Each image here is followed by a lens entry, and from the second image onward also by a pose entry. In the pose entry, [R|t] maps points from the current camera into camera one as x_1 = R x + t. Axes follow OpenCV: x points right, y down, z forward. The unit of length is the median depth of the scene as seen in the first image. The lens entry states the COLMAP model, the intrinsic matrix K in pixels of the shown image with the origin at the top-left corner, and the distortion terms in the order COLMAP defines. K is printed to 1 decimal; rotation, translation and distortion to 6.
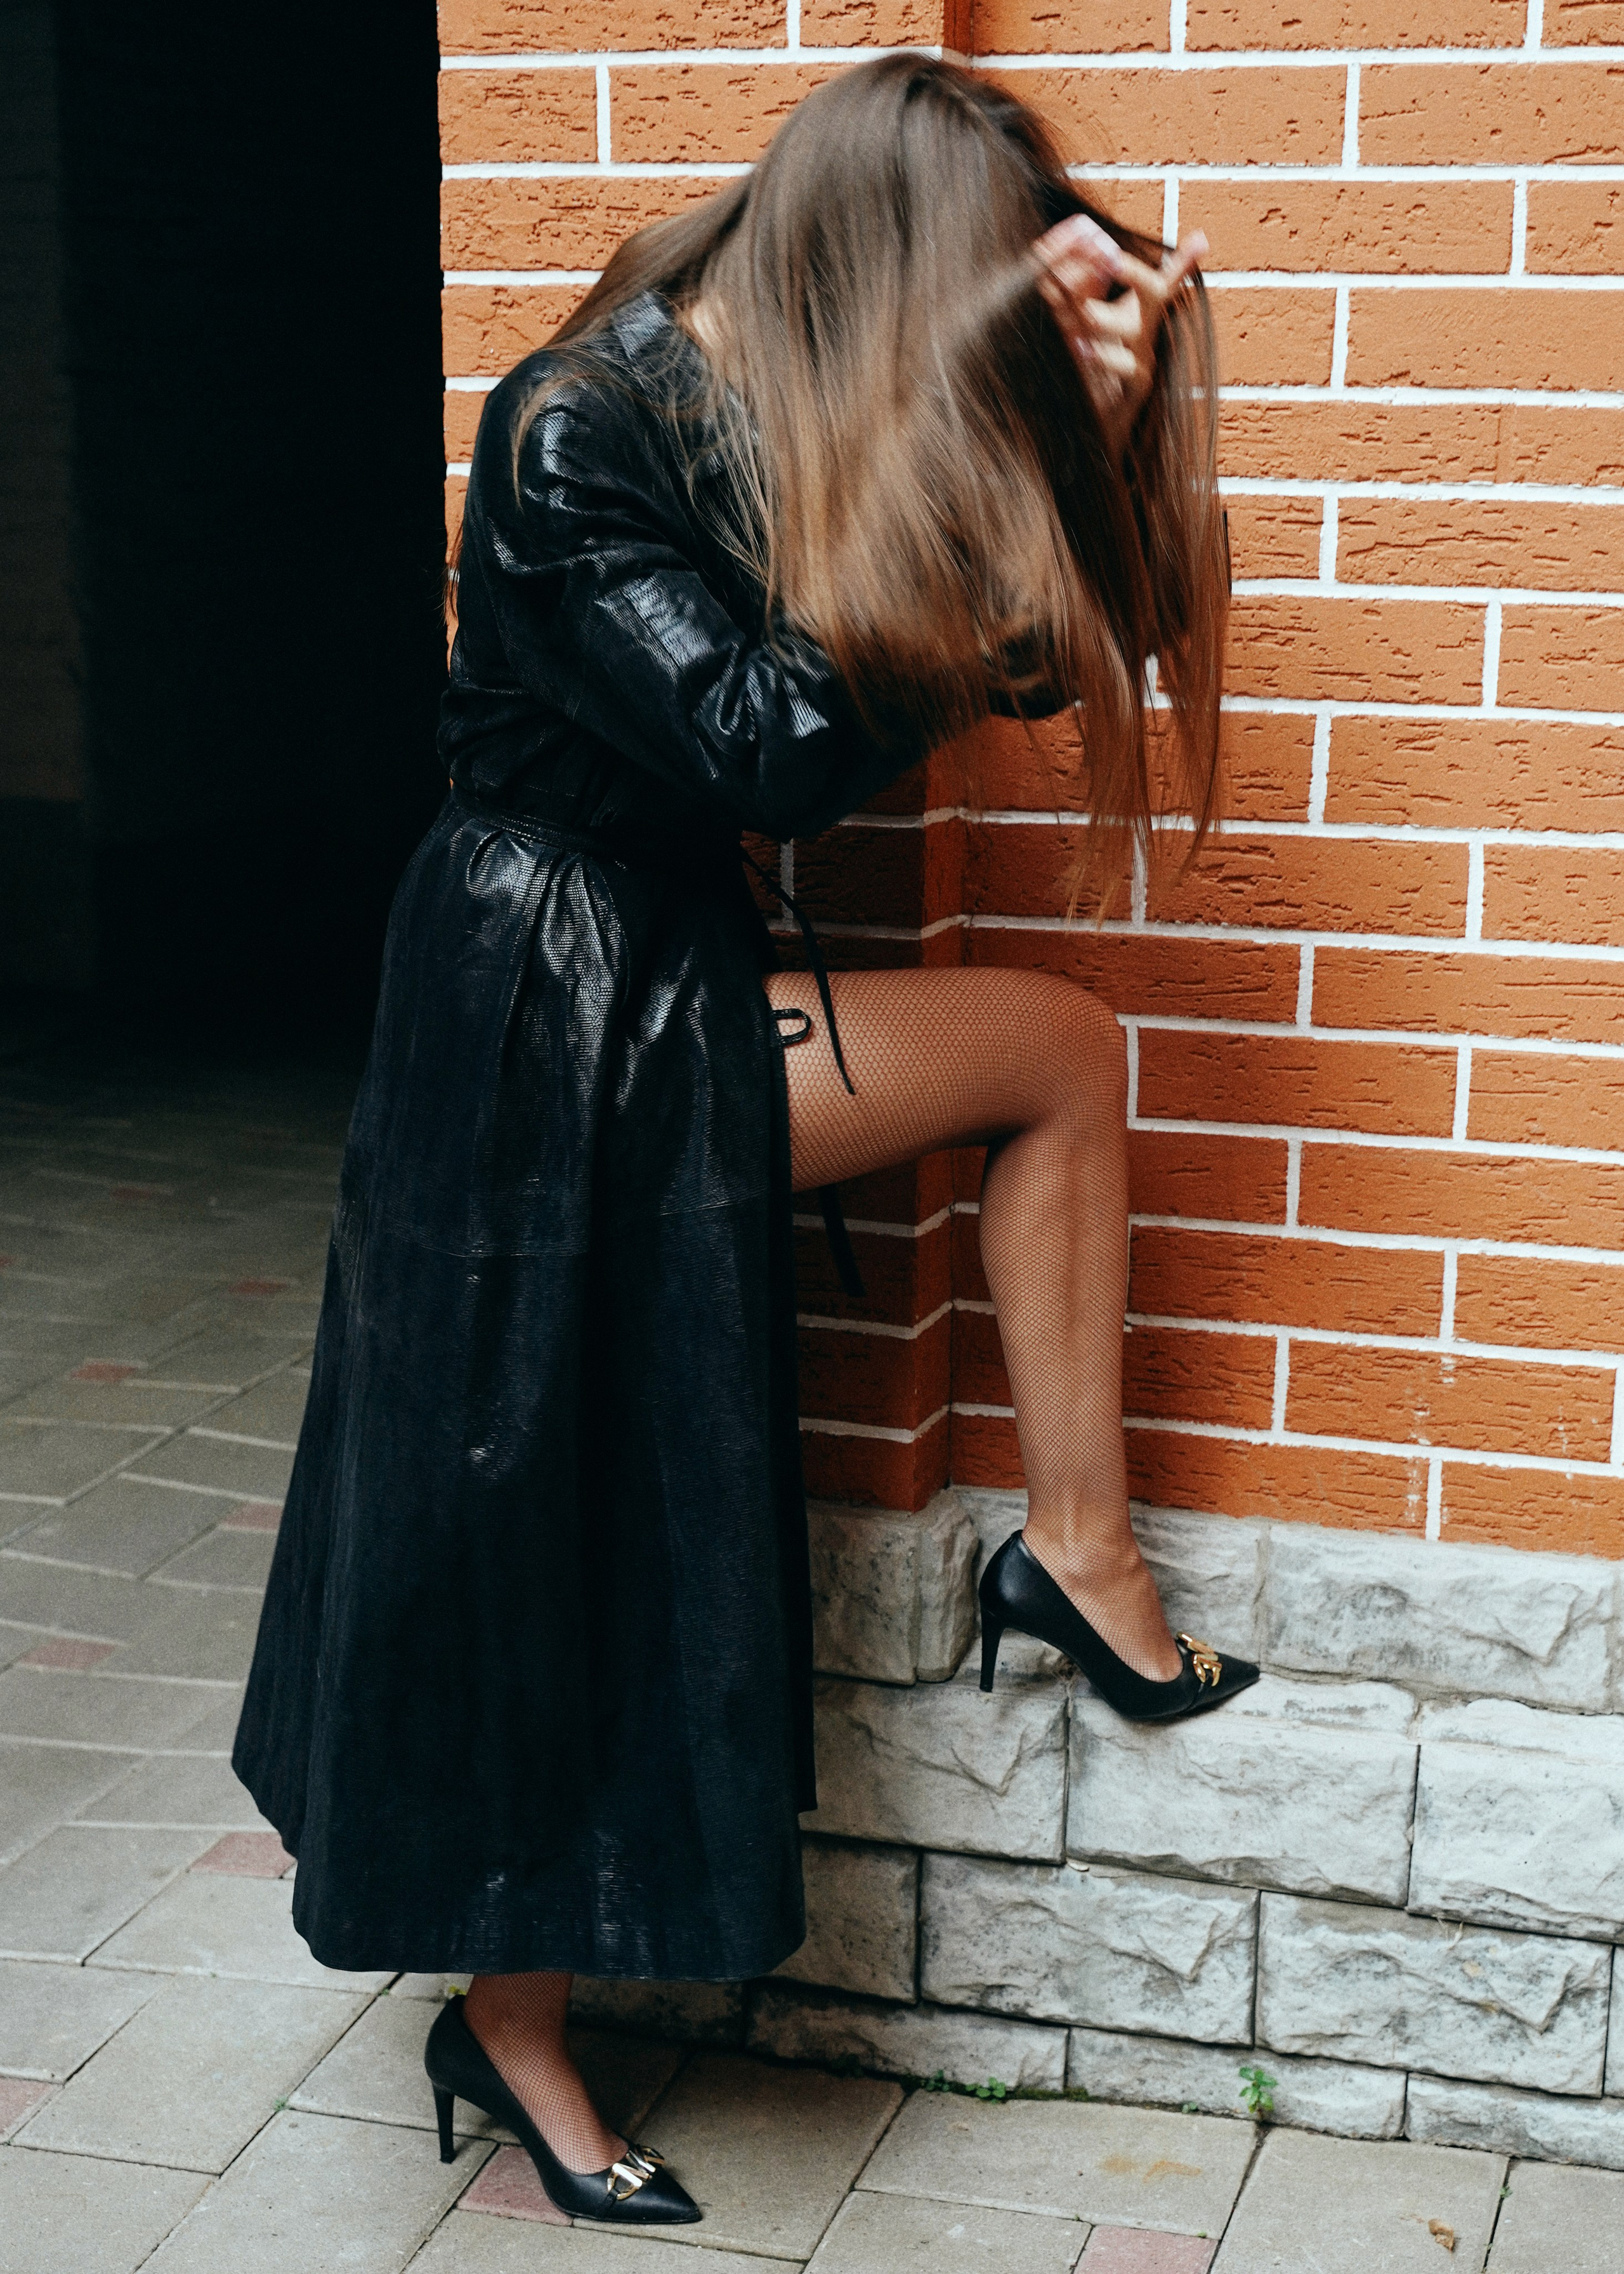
lens RADIAL K [[3386.6, 0, 811.7], [0, 3386.6, 1138.3], [0, 0, 1]] dist [-0.009224, 0.000000]
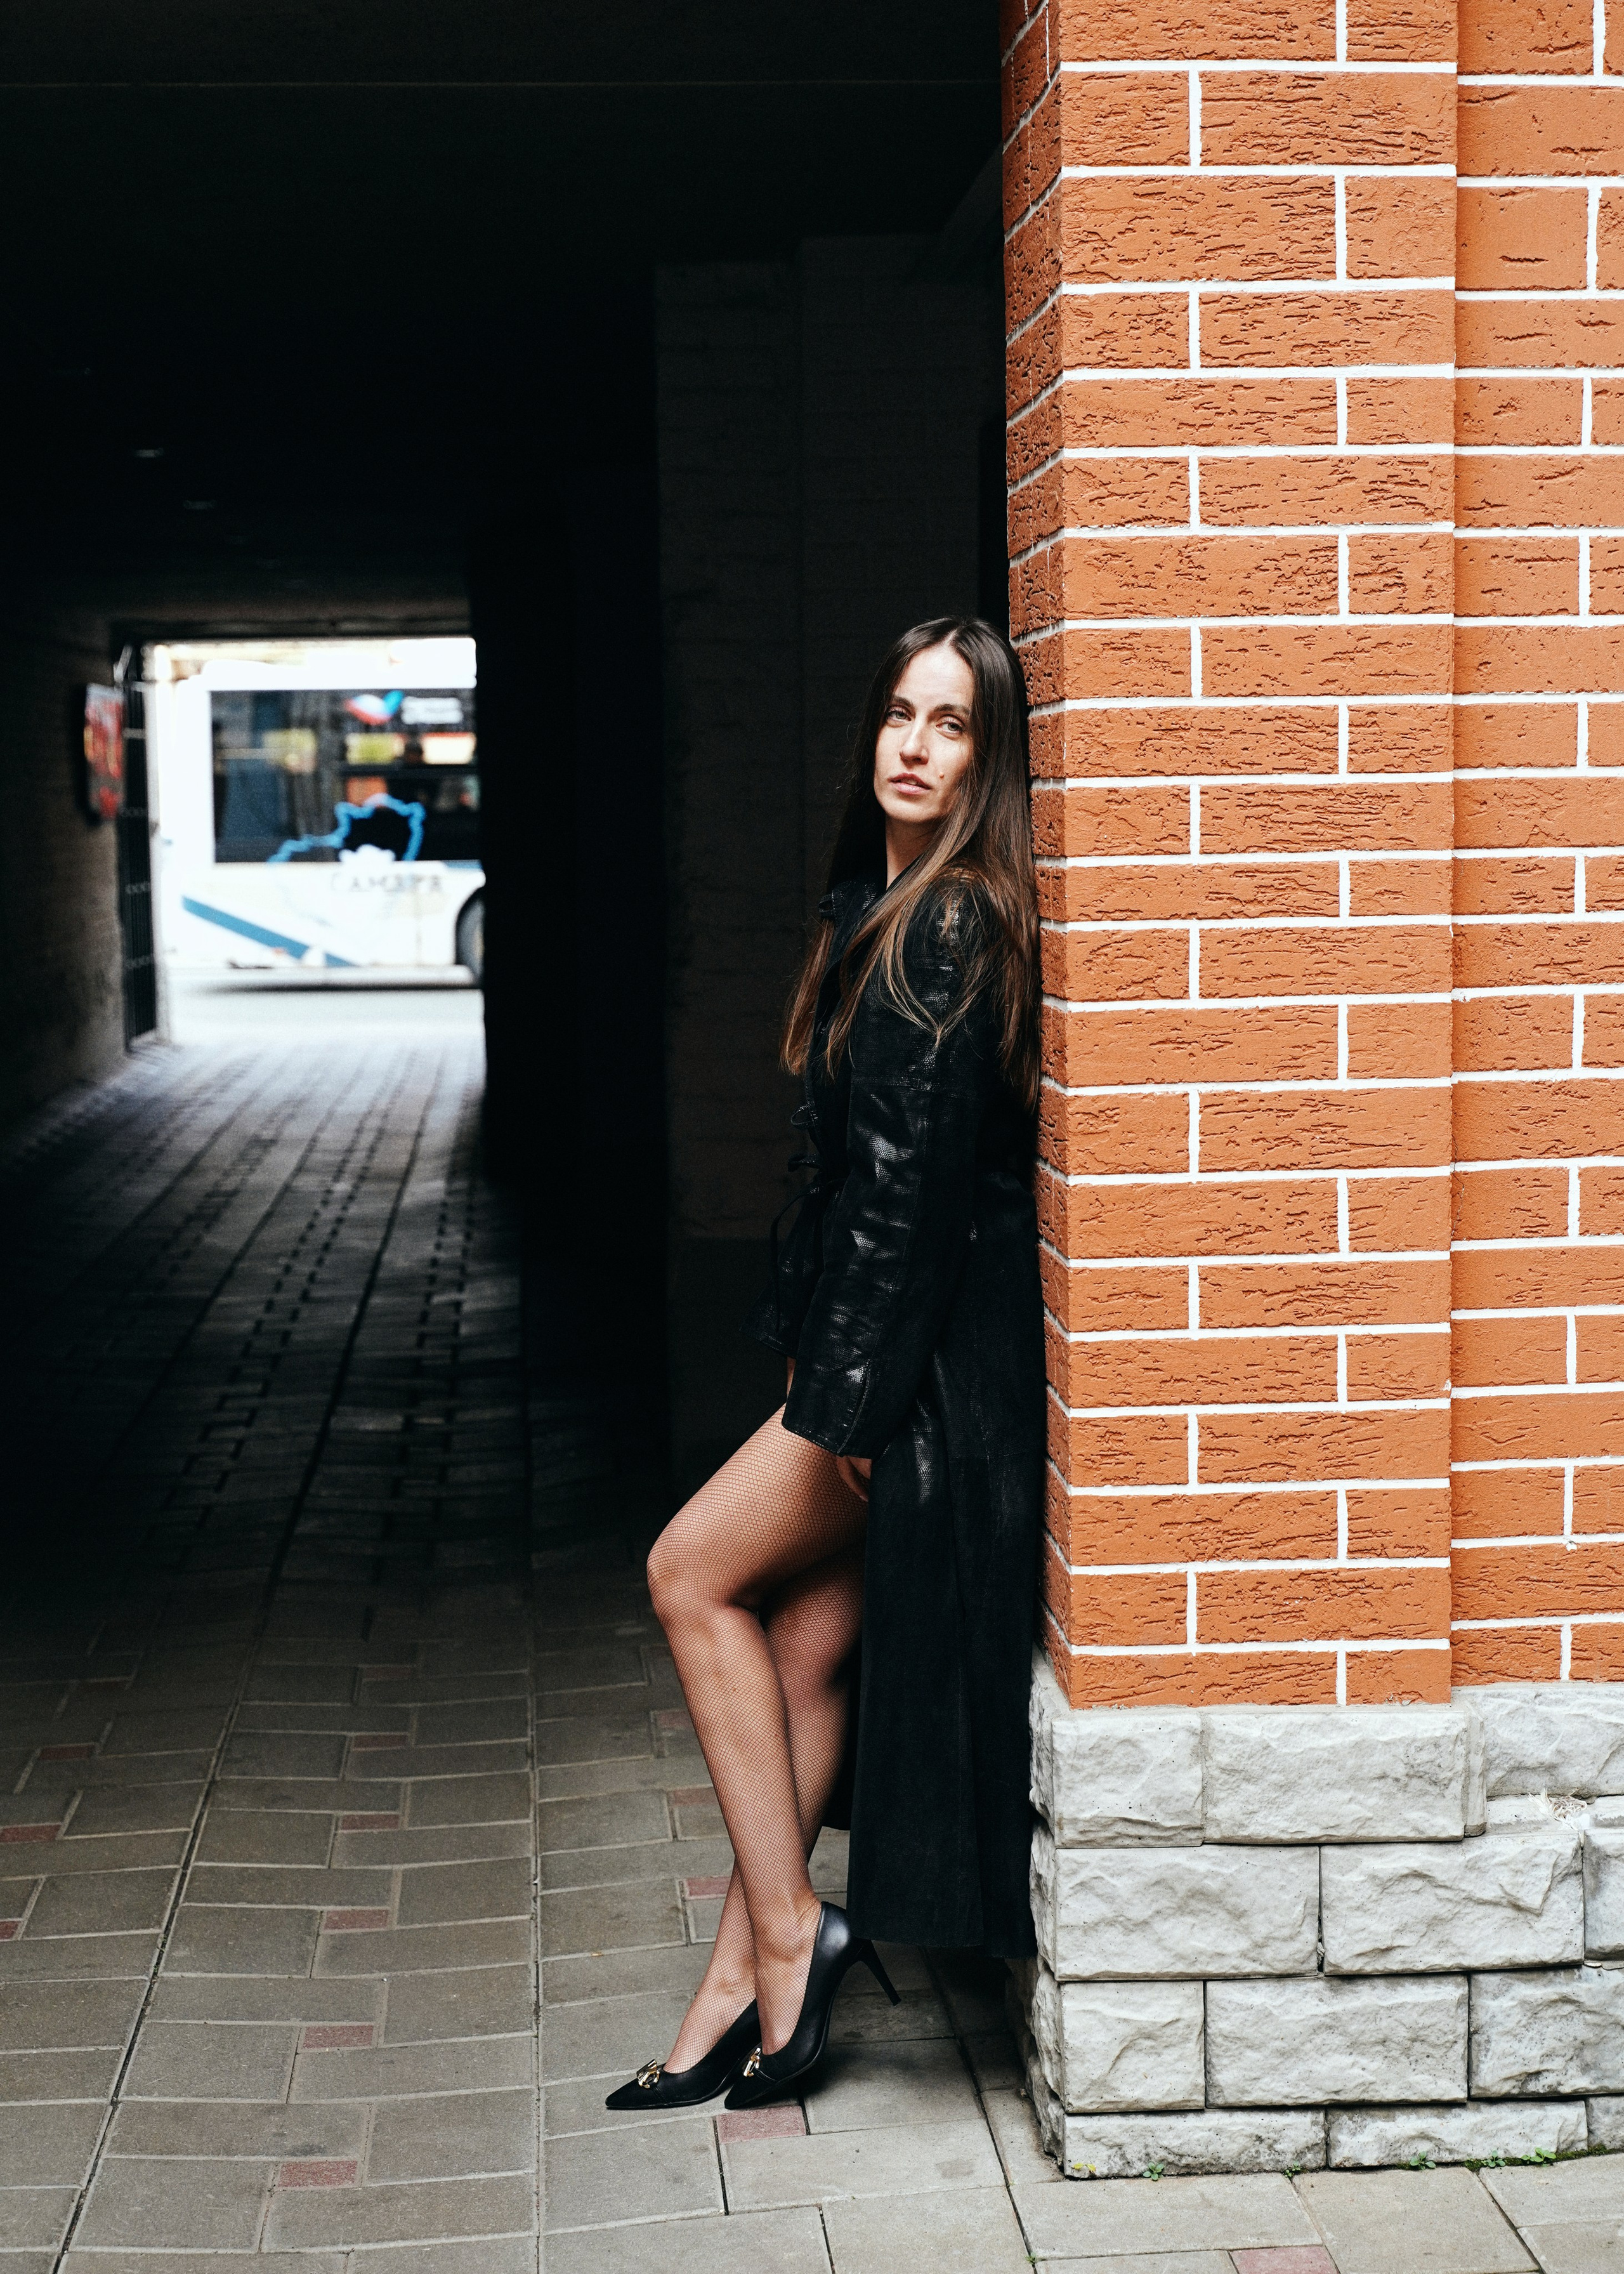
lens RADIAL K [[3799.7, 0, 813.0], [0, 3799.7, 1135.8], [0, 0, 1]] dist [-0.015823, 0.000000]
pose [[0.935442, -0.056940, 0.348865, -0.693039], [0.104965, 0.987169, -0.120332, 0.045197], [-0.337537, 0.149182, 0.929416, -0.300243]]
